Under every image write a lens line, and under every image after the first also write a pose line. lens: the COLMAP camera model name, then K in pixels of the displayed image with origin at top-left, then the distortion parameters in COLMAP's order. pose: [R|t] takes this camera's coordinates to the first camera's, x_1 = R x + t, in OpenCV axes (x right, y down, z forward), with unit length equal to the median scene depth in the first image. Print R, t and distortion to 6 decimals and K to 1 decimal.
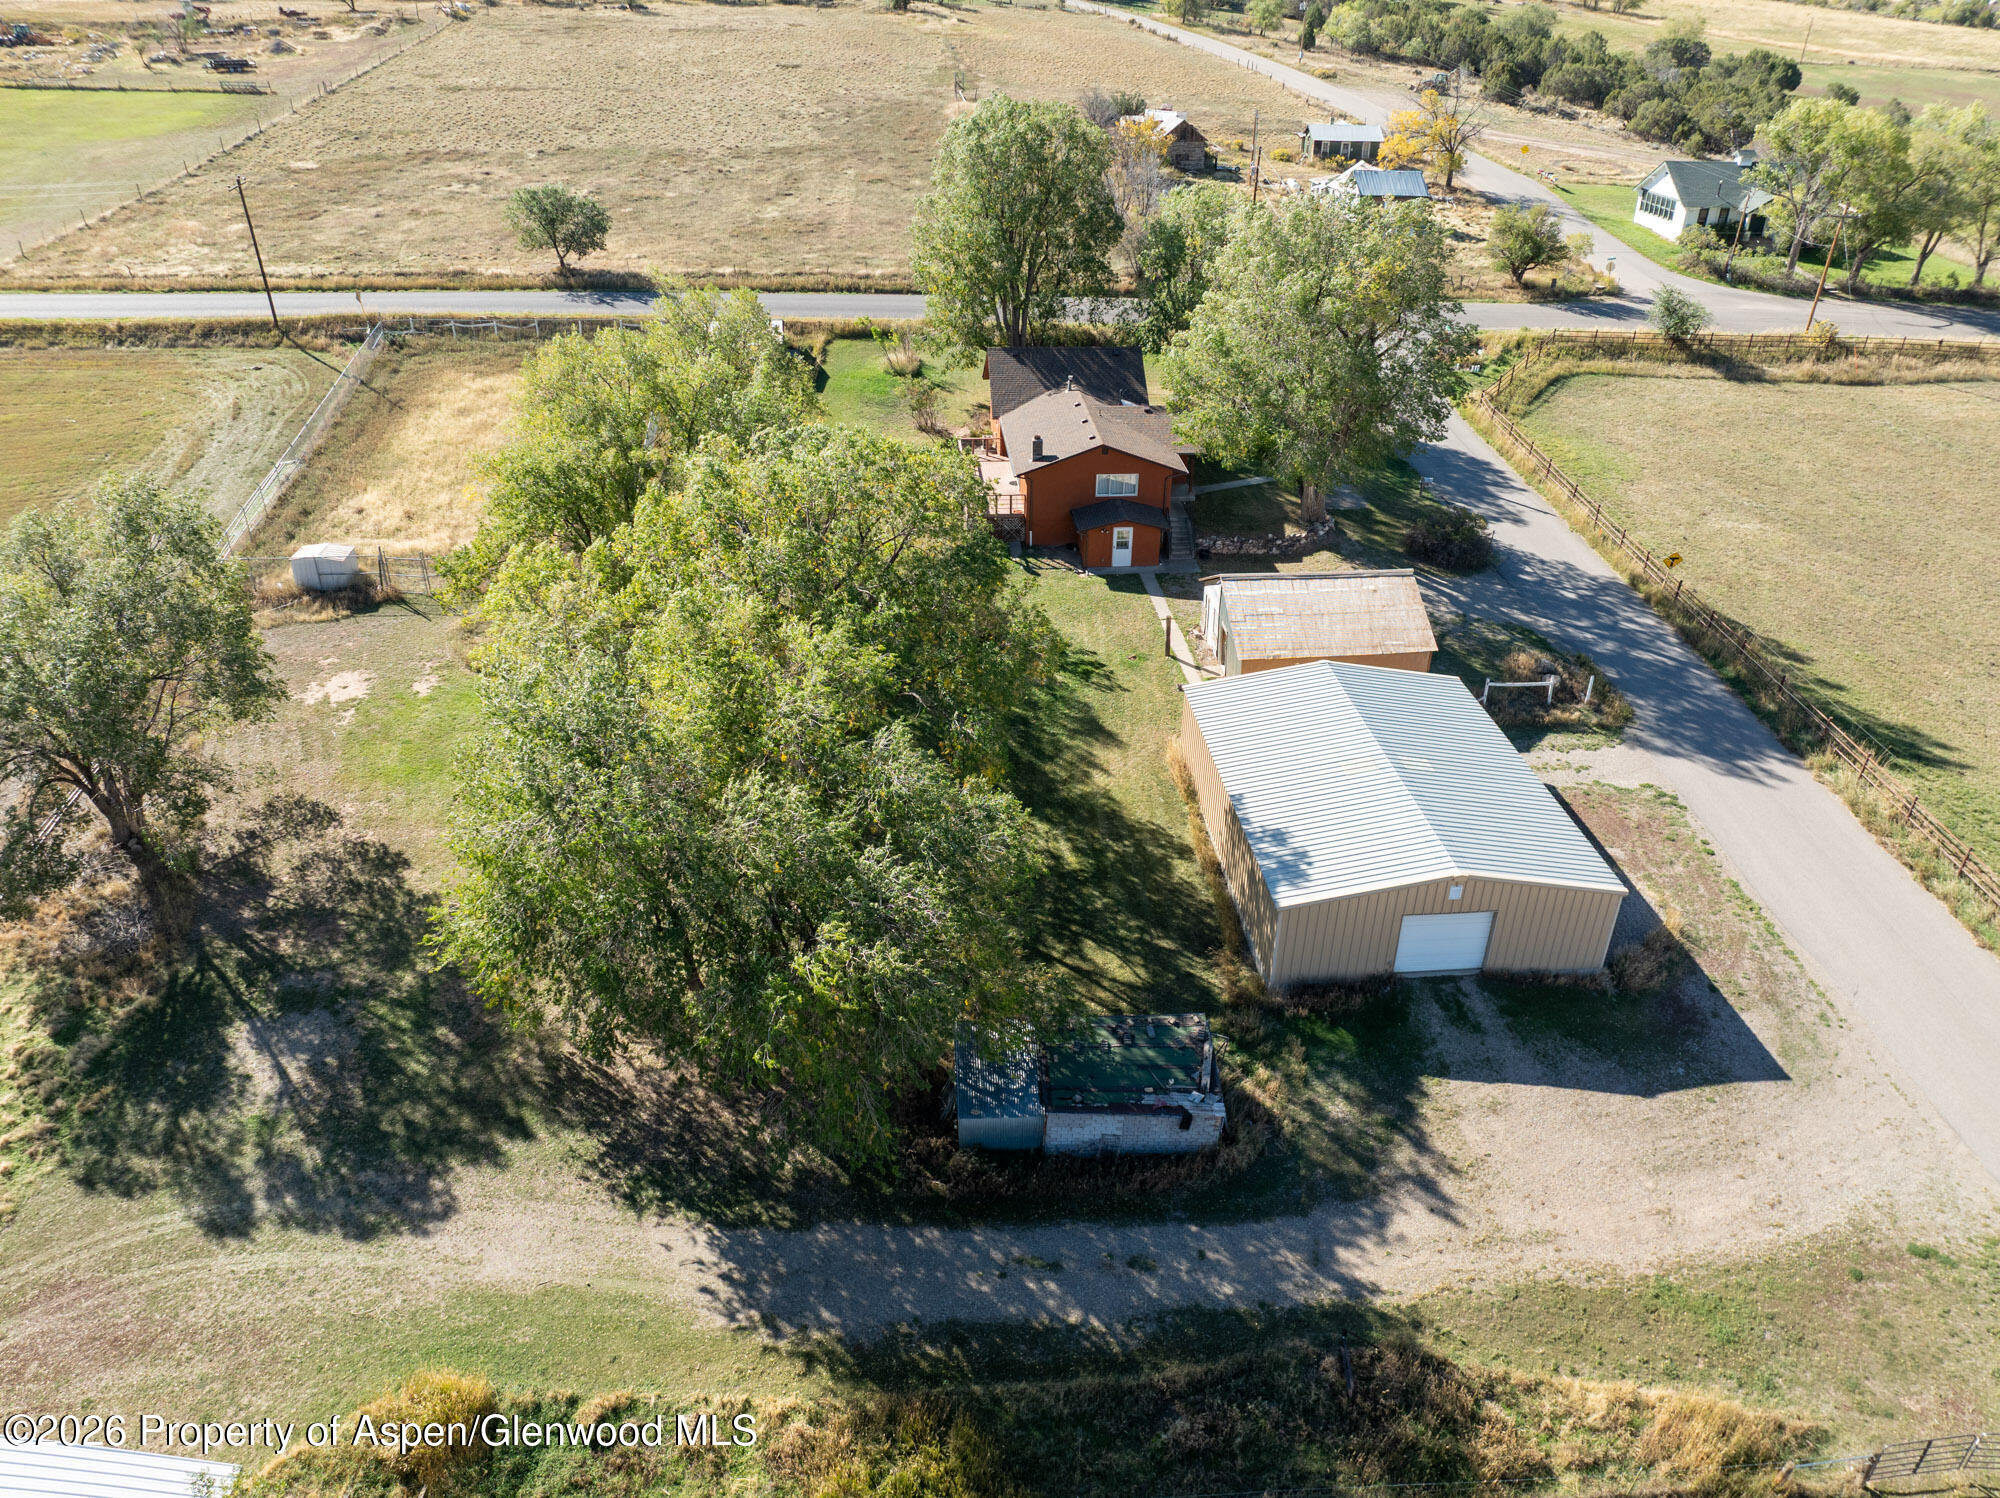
lens RADIAL K [[1404.1, 0, 1000.0], [0, 1404.1, 749.0], [0, 0, 1]] dist [-0.036802, -0.002259]
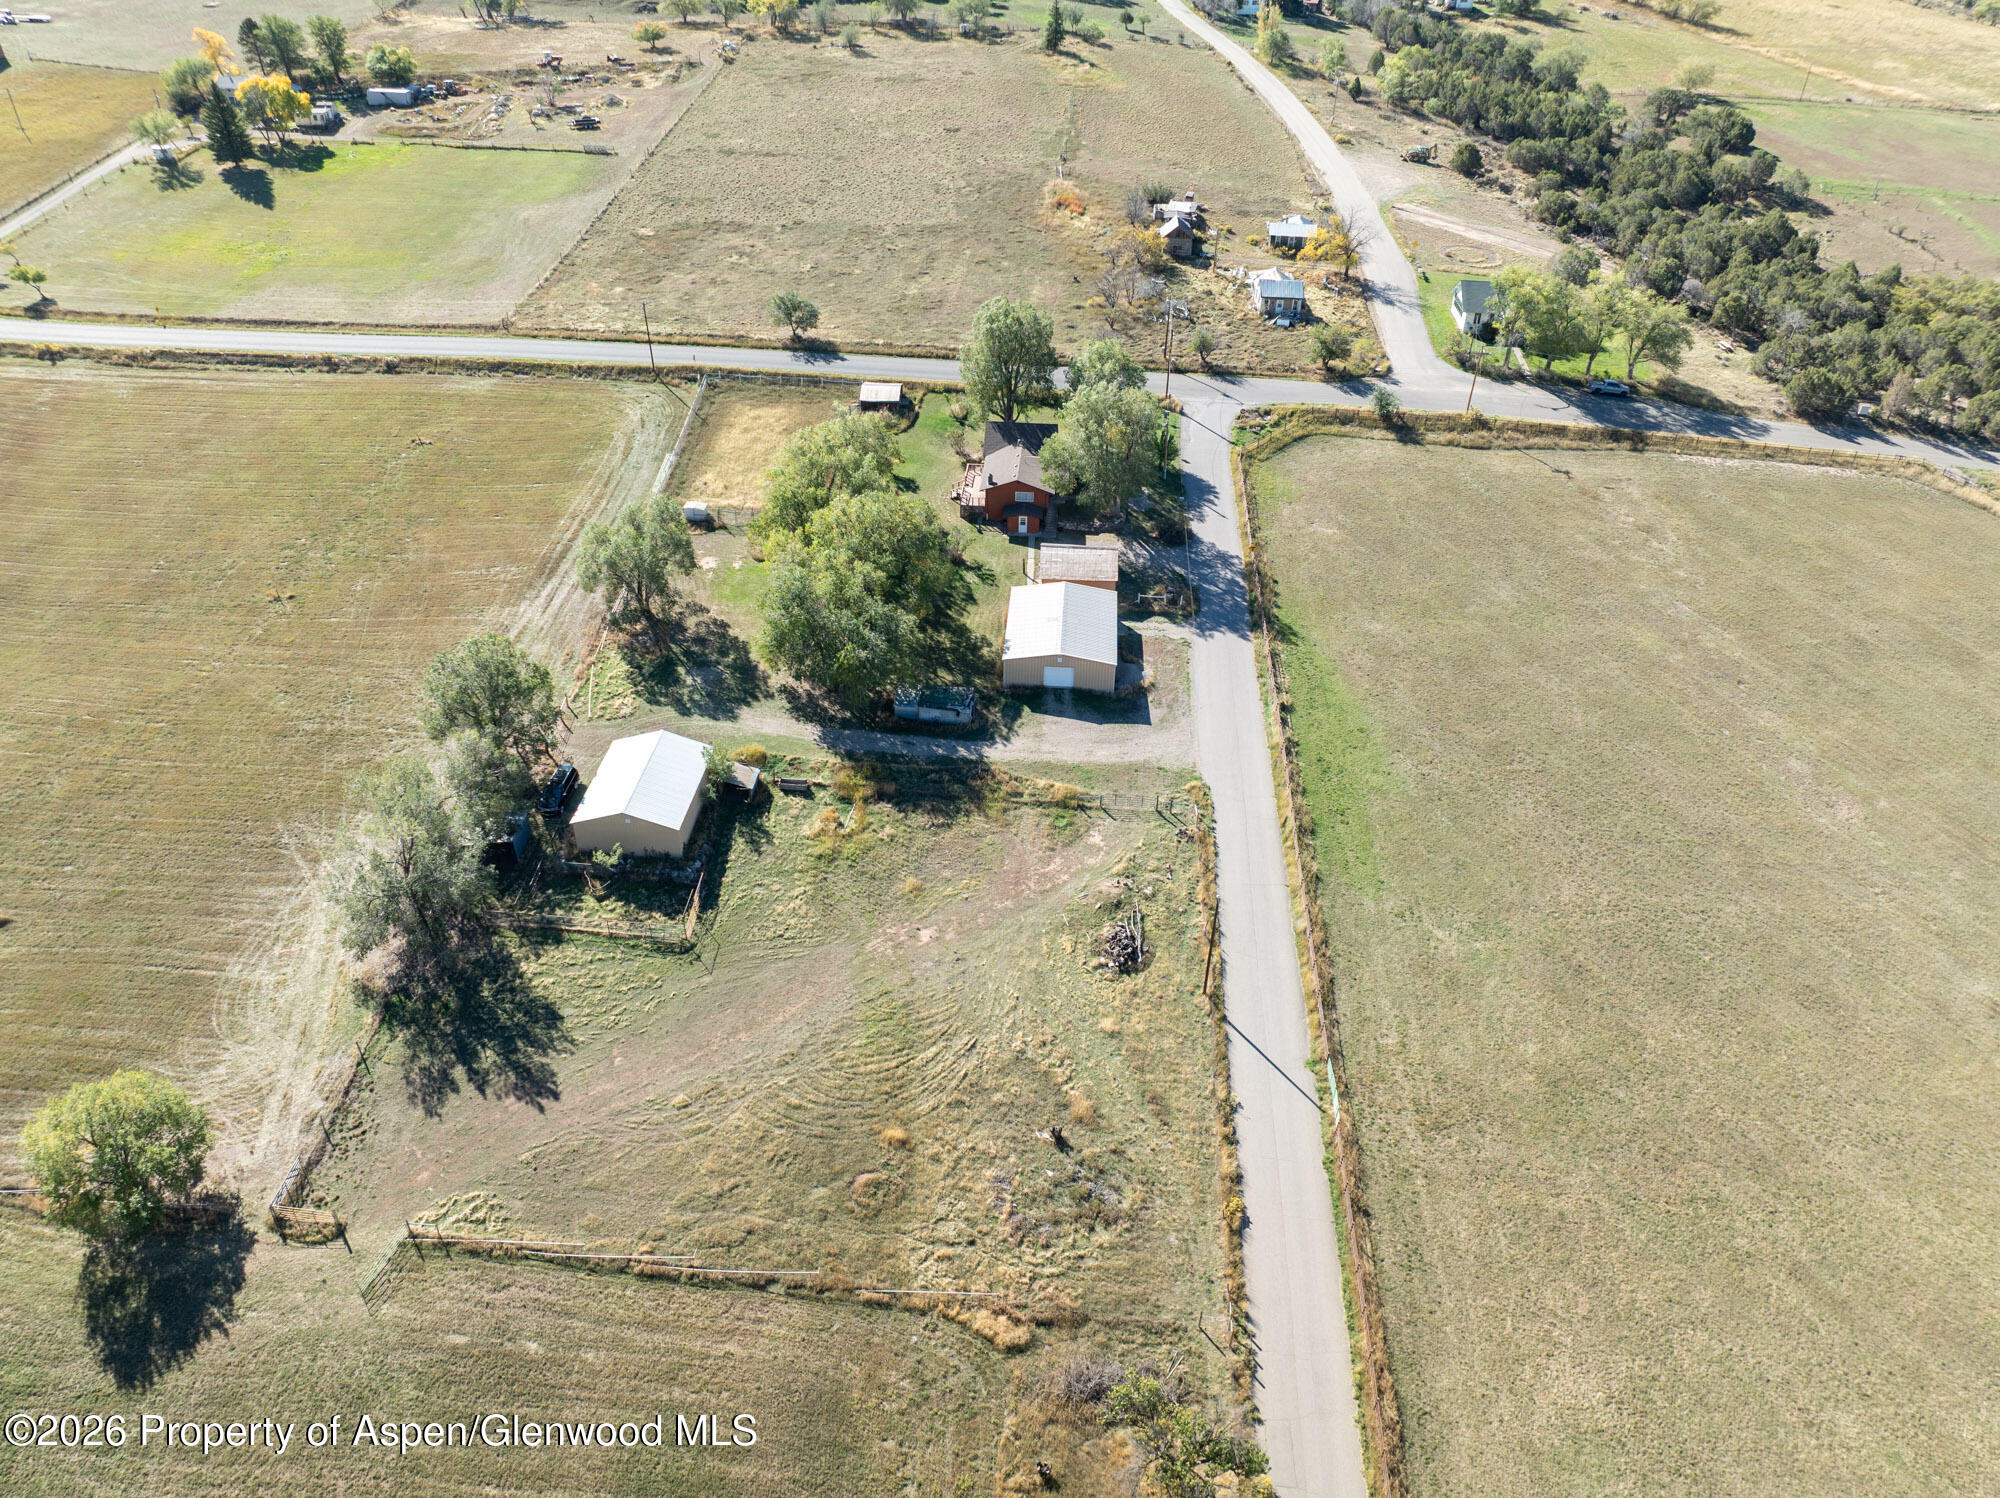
lens RADIAL K [[1404.1, 0, 1000.0], [0, 1404.1, 749.0], [0, 0, 1]] dist [-0.036802, -0.002259]
pose [[0.988484, 0.090866, -0.121007, 0.267393], [-0.079268, 0.992079, 0.097443, 0.002070], [0.128903, -0.086729, 0.987857, -0.978704]]
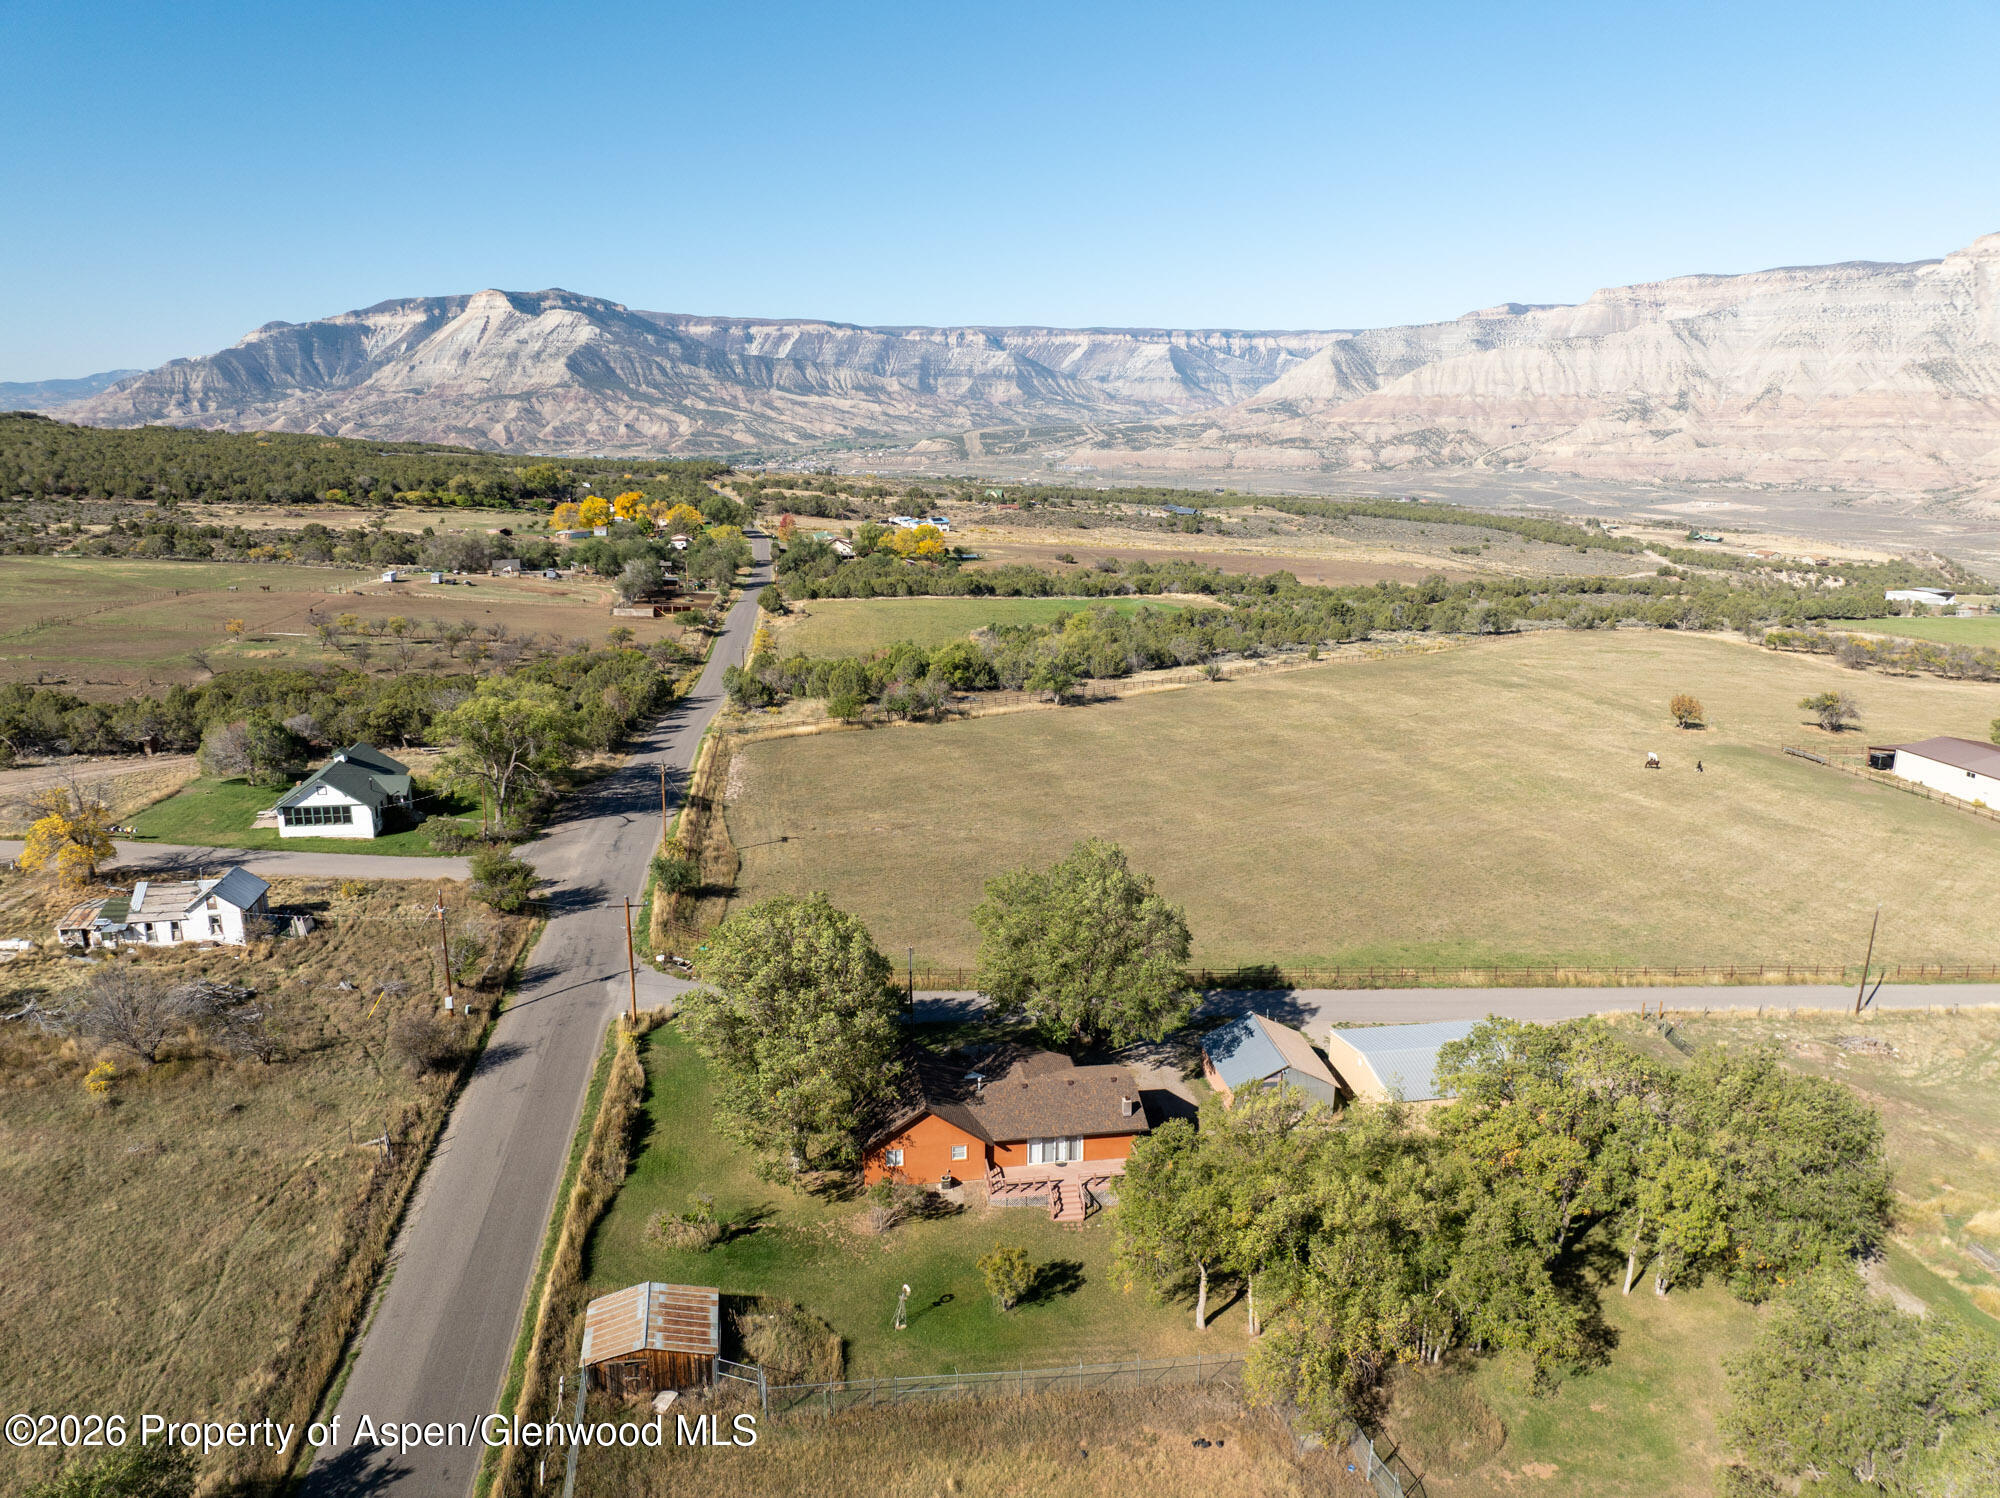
lens RADIAL K [[1404.1, 0, 1000.0], [0, 1404.1, 749.0], [0, 0, 1]] dist [-0.036802, -0.002259]
pose [[-0.079116, -0.256181, 0.963386, -0.794261], [0.490881, 0.831112, 0.261320, -0.630753], [-0.867627, 0.493582, 0.060000, 0.635098]]
